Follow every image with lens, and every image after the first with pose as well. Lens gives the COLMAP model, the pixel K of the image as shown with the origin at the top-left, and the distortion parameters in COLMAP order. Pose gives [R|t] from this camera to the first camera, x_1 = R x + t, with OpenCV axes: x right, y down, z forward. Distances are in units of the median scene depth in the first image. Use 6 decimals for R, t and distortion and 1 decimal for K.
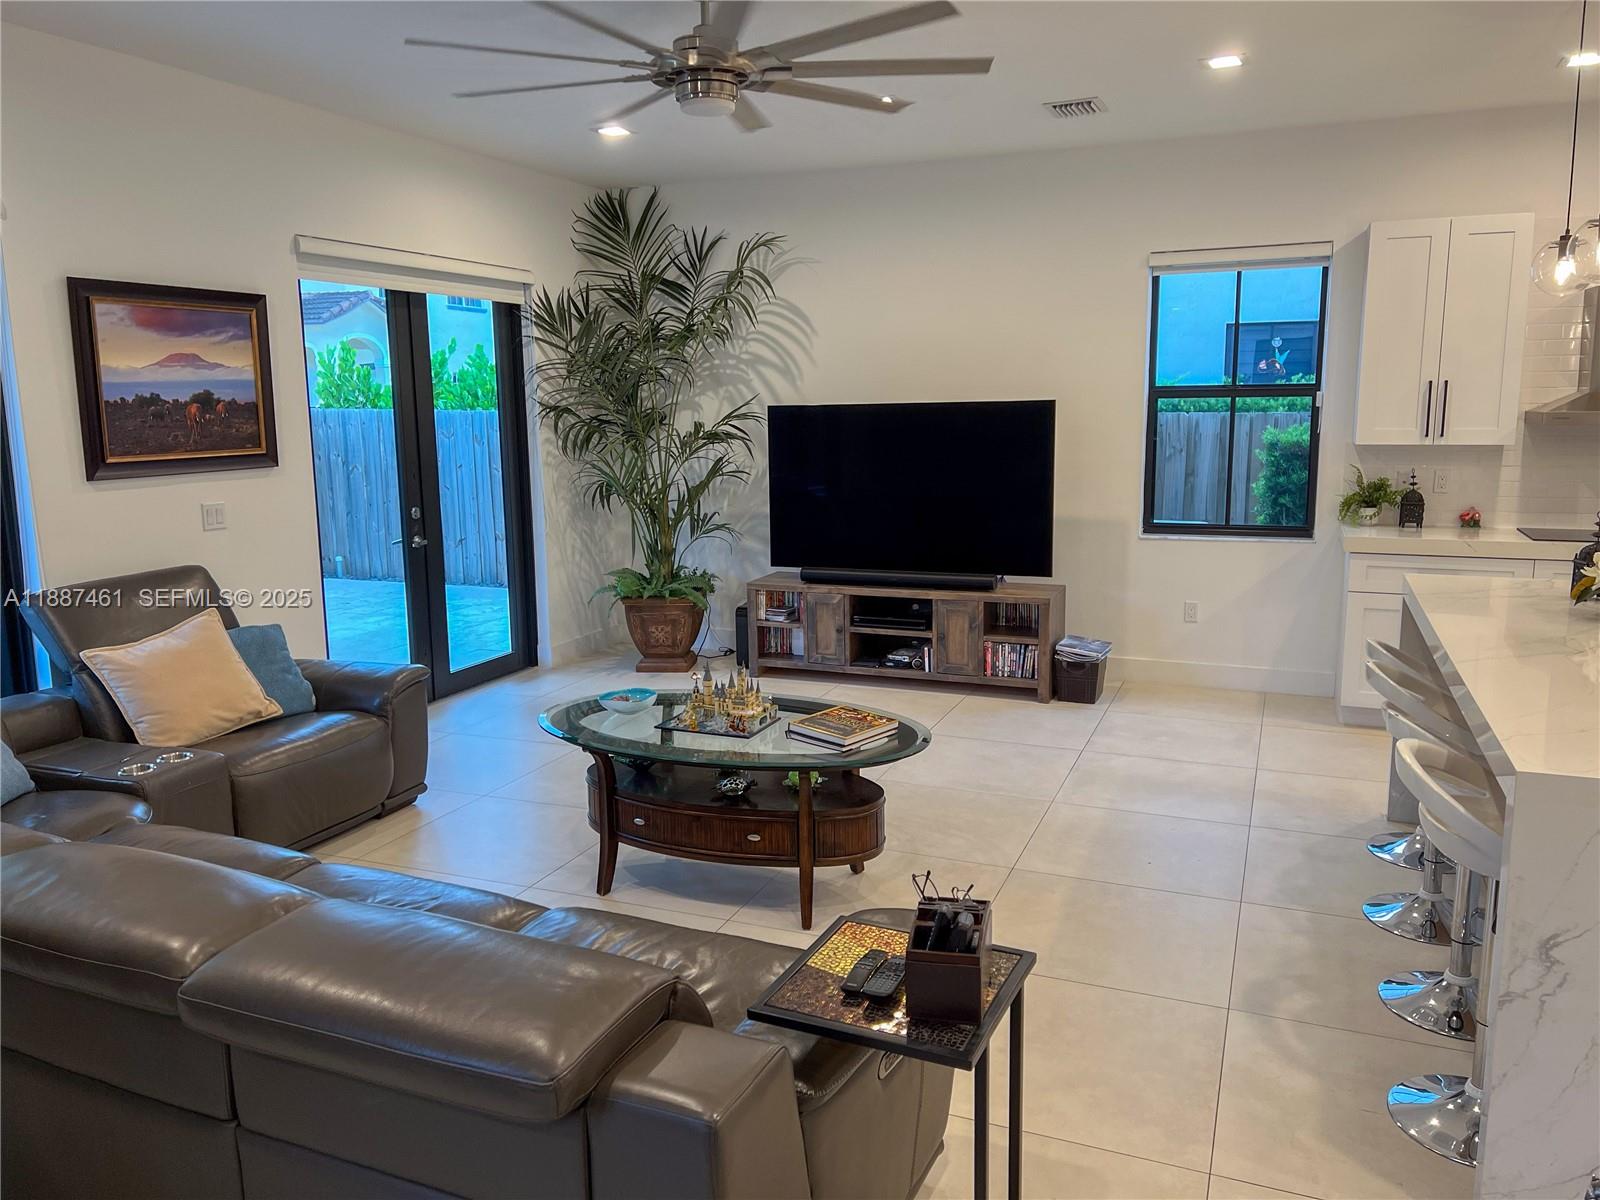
lens RADIAL K [[1199.2, 0, 800.0], [0, 1199.2, 600.0], [0, 0, 1]] dist [0.025268, -0.002175]
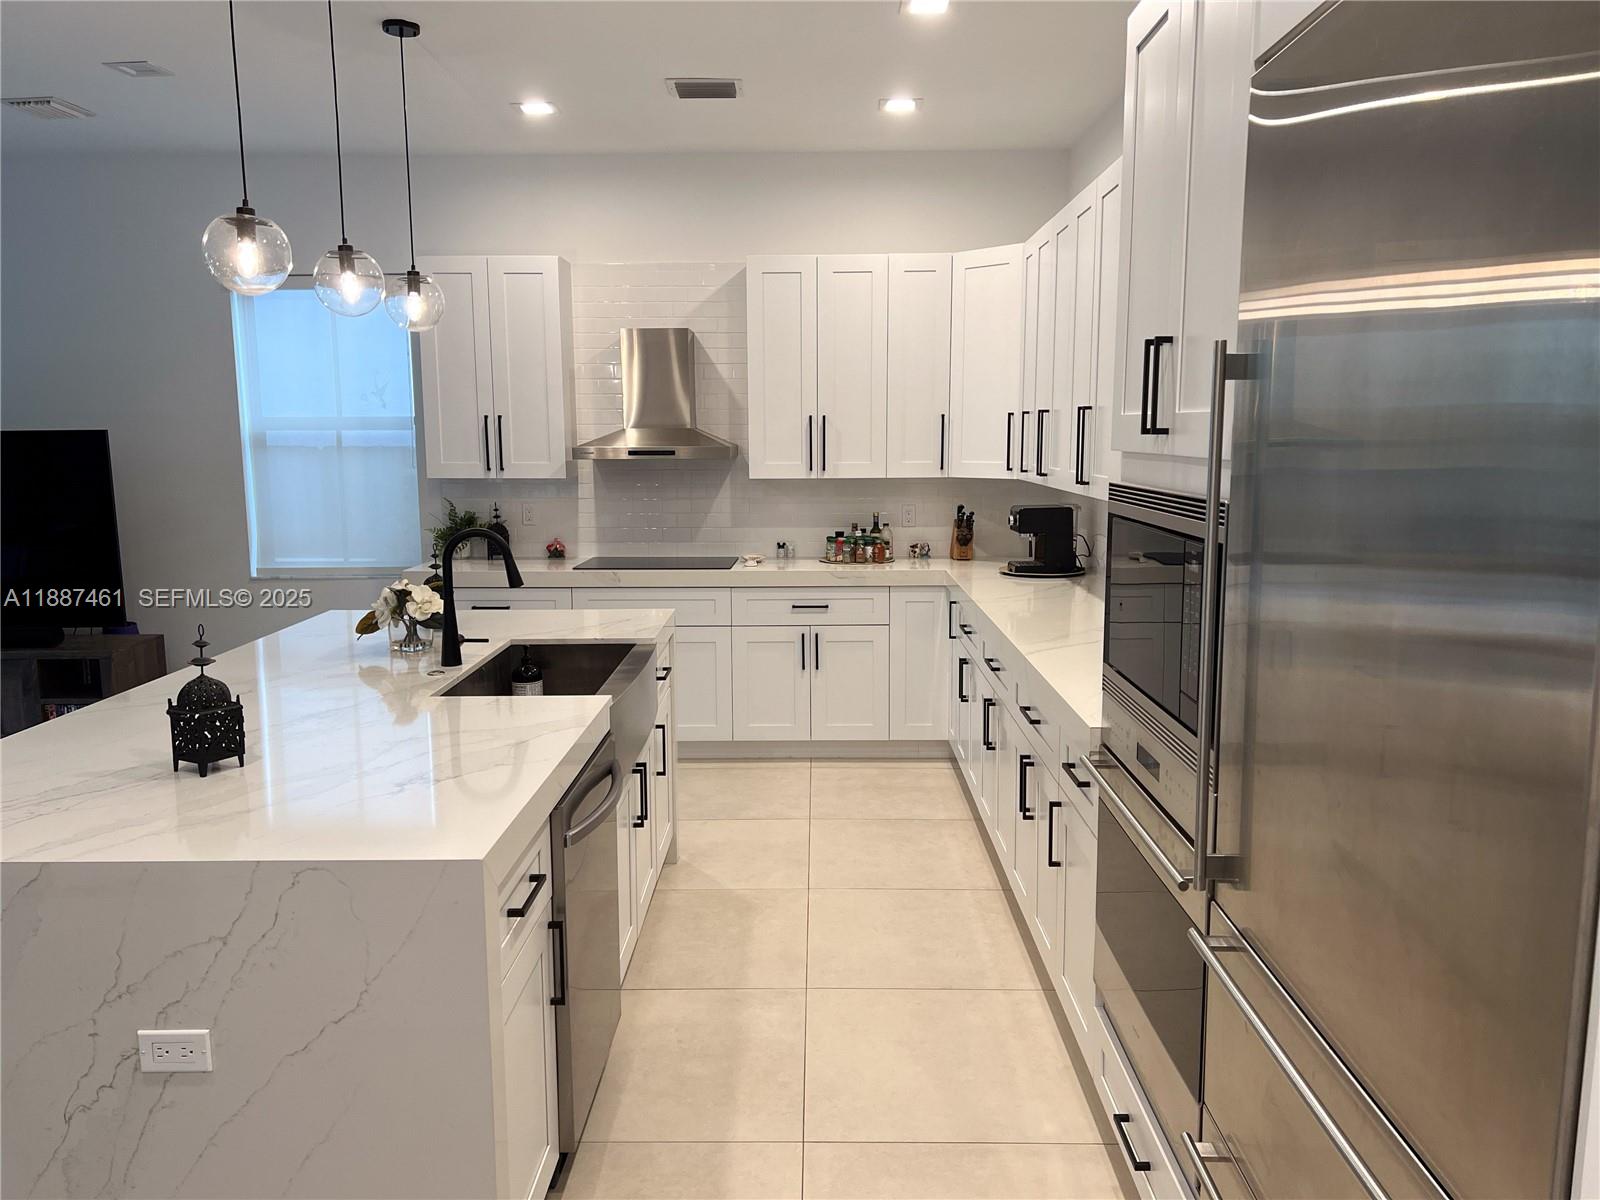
lens RADIAL K [[1199.2, 0, 800.0], [0, 1199.2, 600.0], [0, 0, 1]] dist [0.025268, -0.002175]
pose [[0.932324, -0.041272, 0.359261, 0.393372], [0.052818, 0.998353, -0.022379, 0.009546], [-0.357746, 0.039840, 0.932969, -0.029572]]
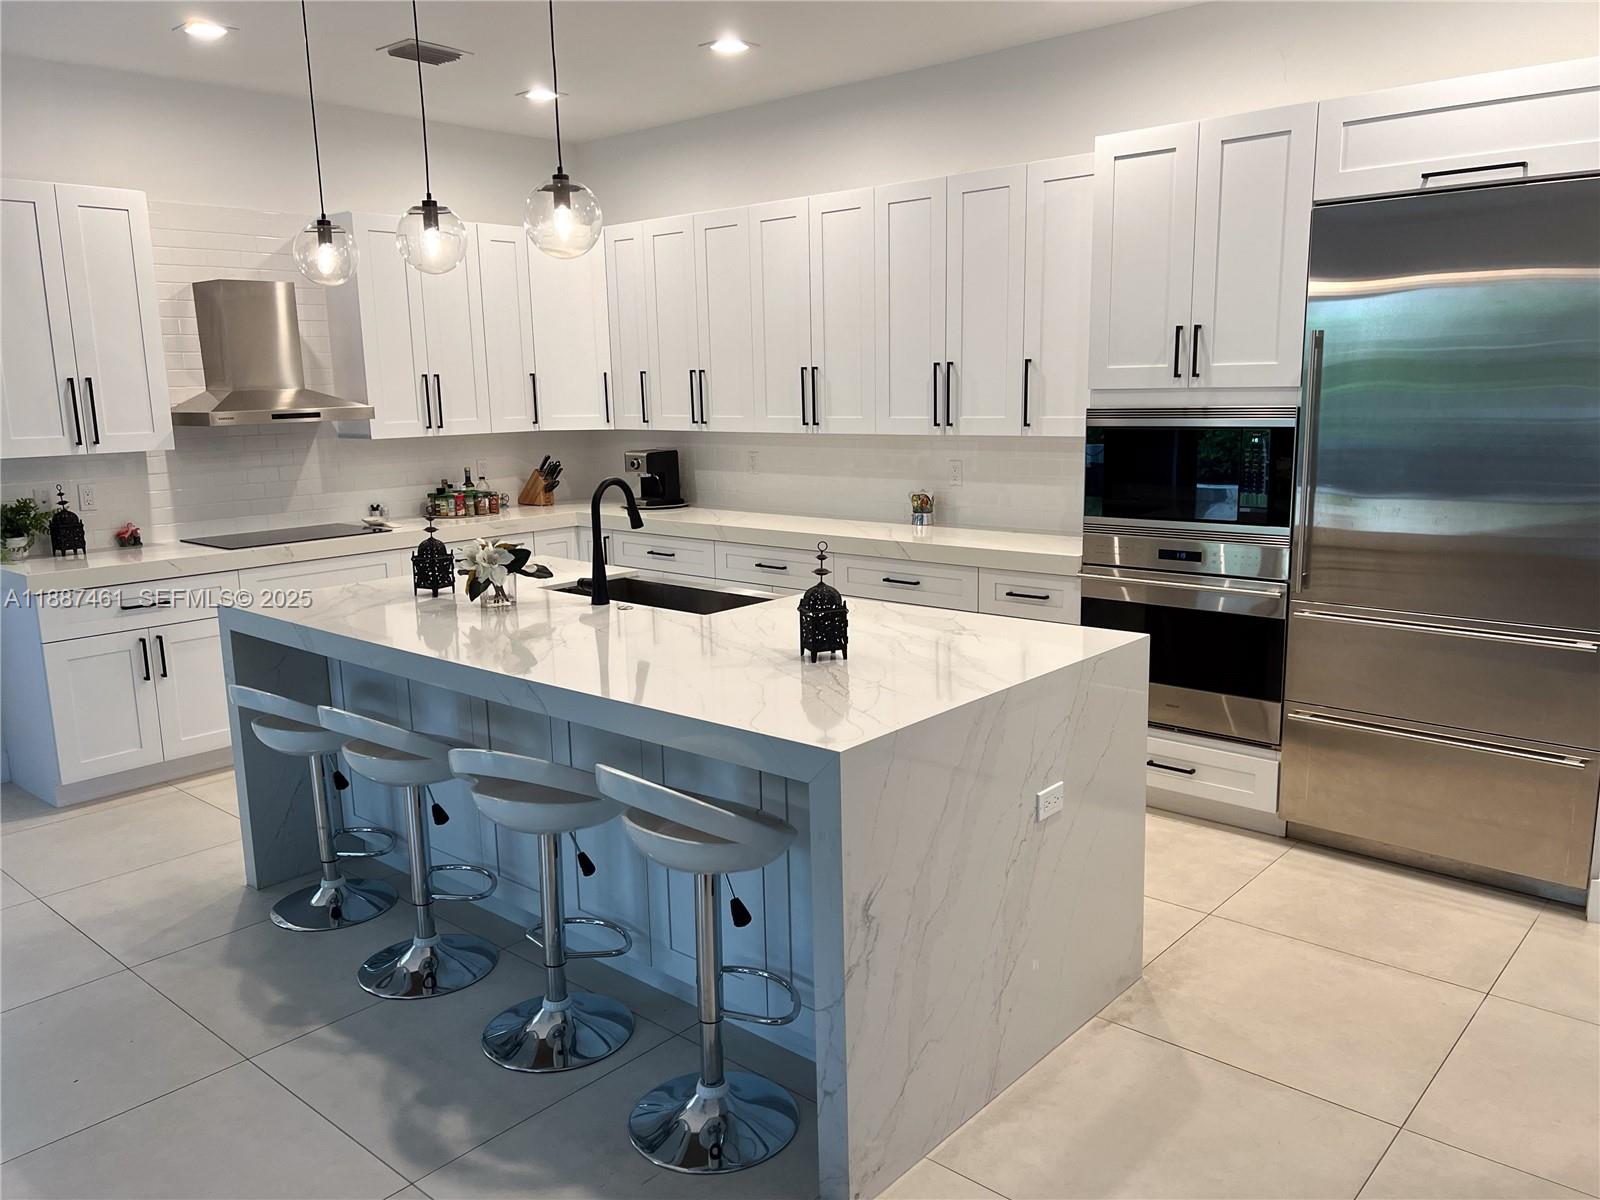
lens RADIAL K [[1215.0, 0, 795.8], [0, 1215.0, 607.2], [0, 0, 1]] dist [0.020680, -0.000821]
pose [[0.337500, -0.167640, 0.926278, -0.117050], [0.176280, 0.977862, 0.112746, -0.033077], [-0.924672, 0.125232, 0.359580, 0.247373]]
